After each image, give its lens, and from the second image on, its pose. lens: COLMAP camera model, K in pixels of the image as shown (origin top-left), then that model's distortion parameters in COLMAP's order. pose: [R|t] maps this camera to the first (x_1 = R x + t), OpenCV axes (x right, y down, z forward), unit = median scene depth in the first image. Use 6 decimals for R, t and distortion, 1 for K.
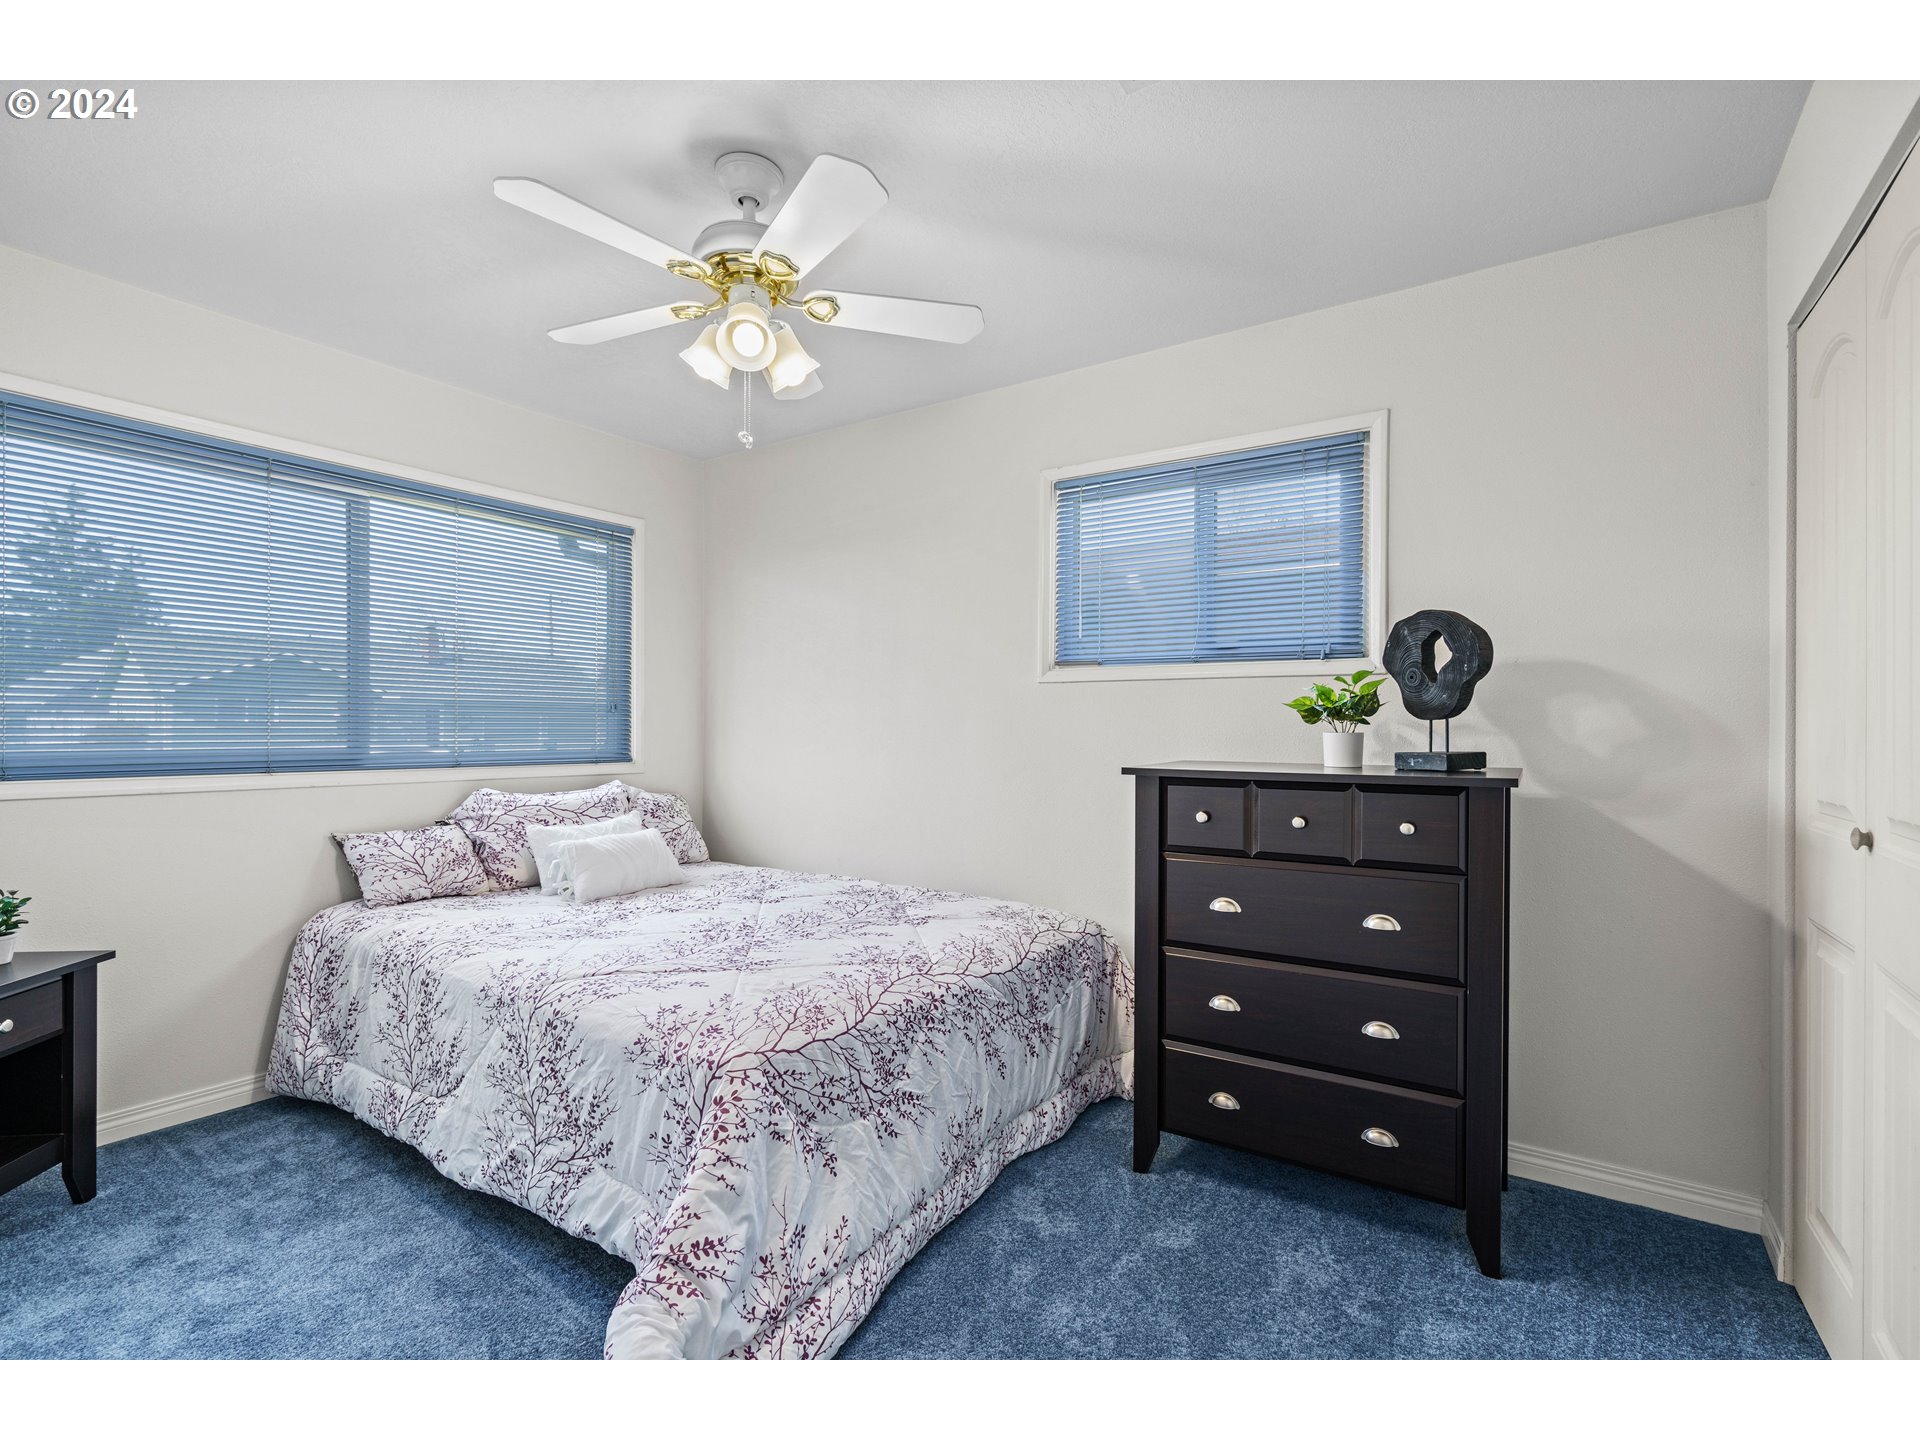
lens RADIAL K [[897.3, 0, 966.4], [0, 897.3, 727.7], [0, 0, 1]] dist [0.003282, 0.000441]
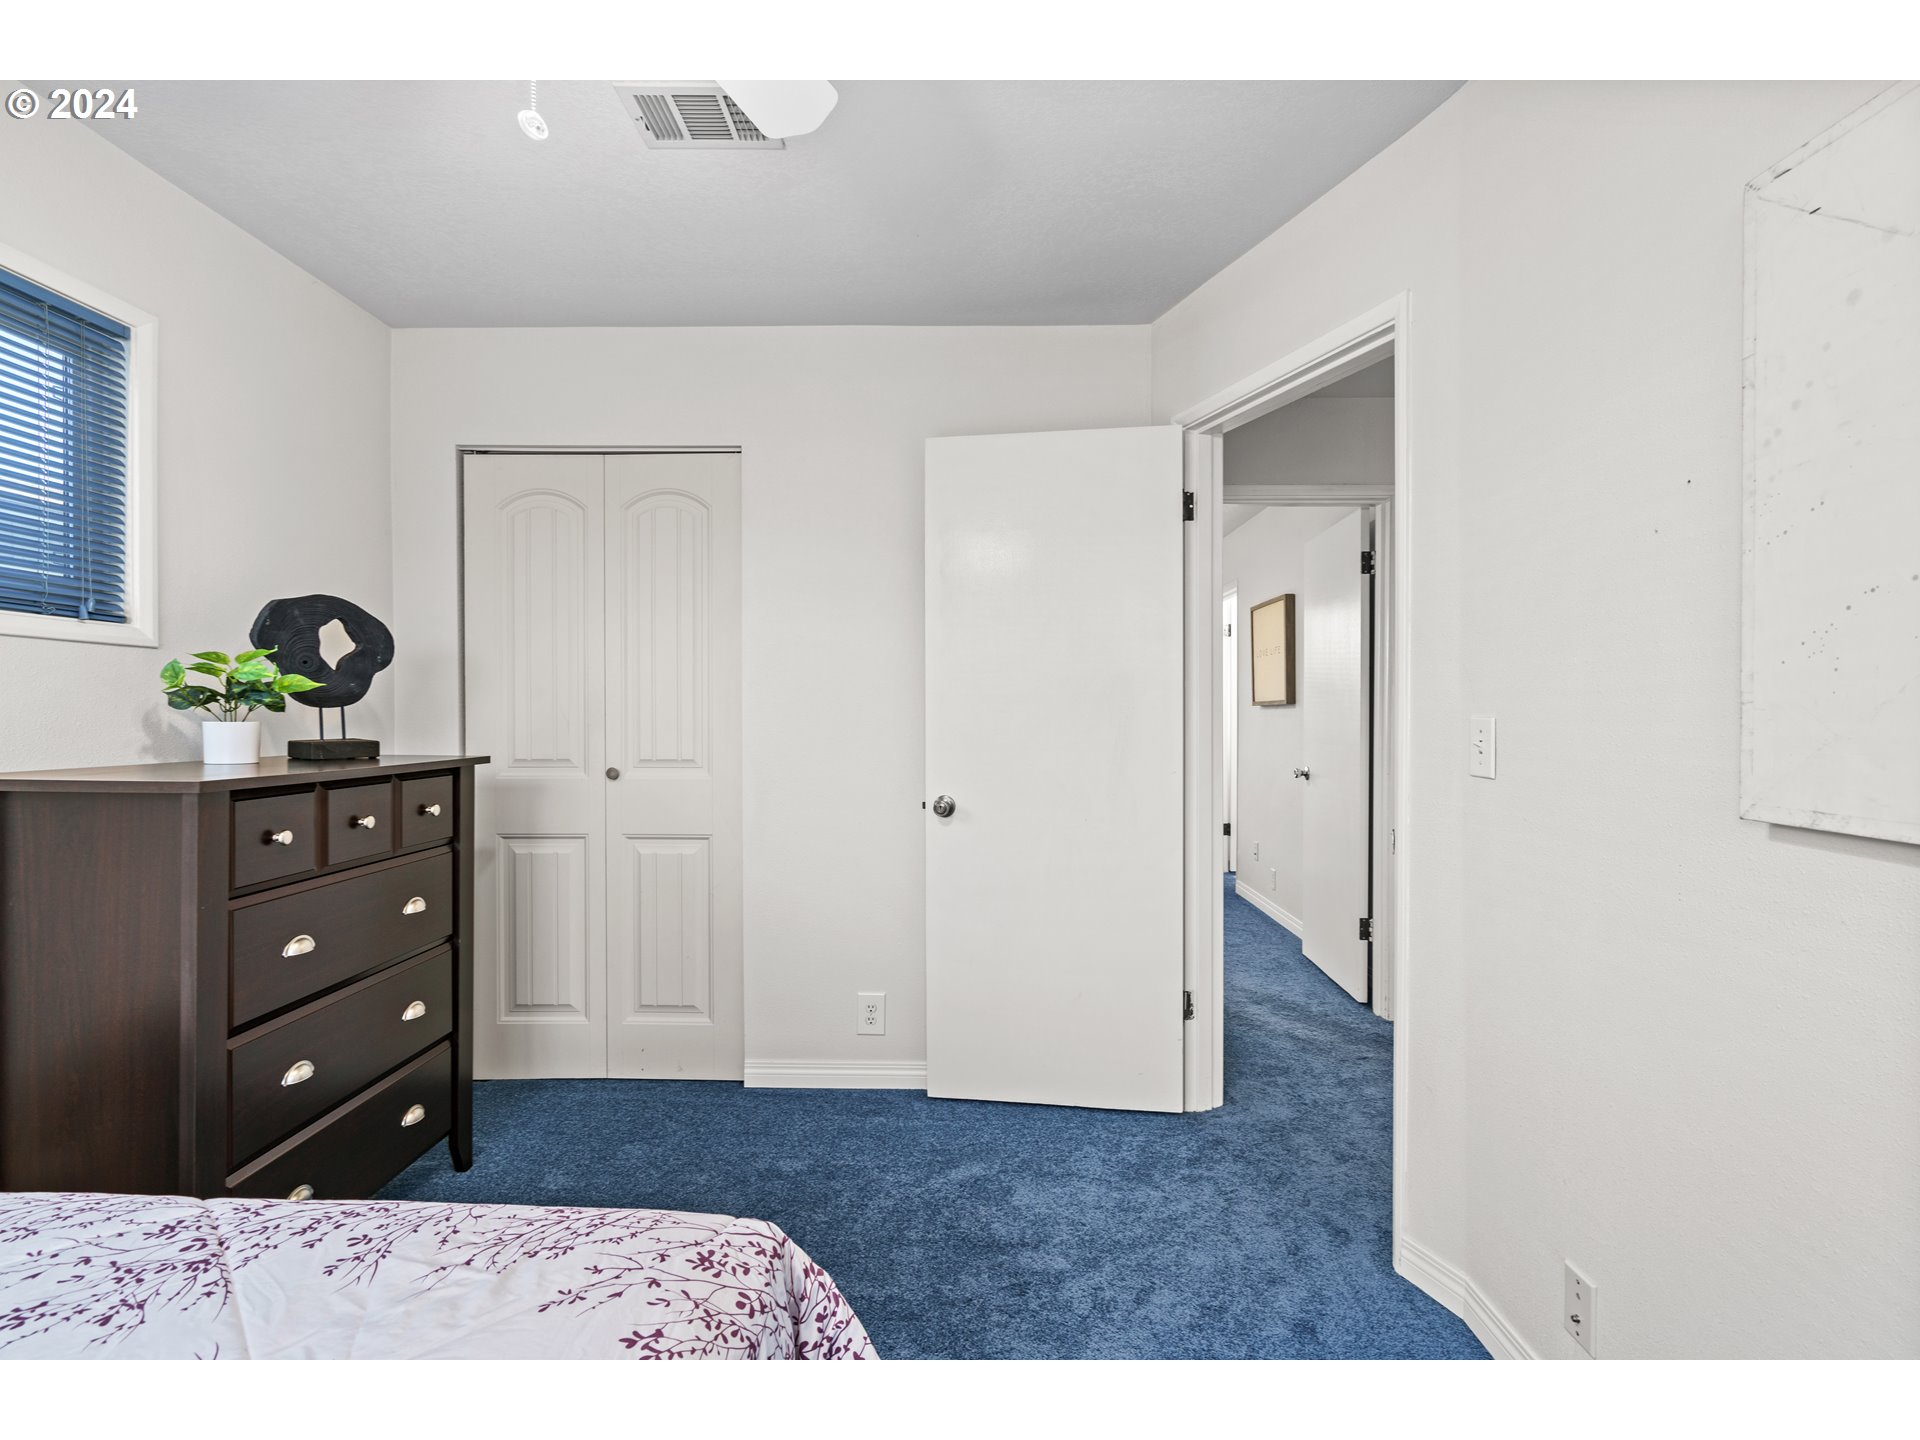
lens RADIAL K [[897.3, 0, 962.2], [0, 897.3, 715.4], [0, 0, 1]] dist [0.003282, 0.000441]
pose [[-0.550154, -0.005106, 0.835048, -0.702433], [-0.003763, 0.999986, 0.003635, -0.006783], [-0.835055, -0.001142, -0.550166, 0.985112]]
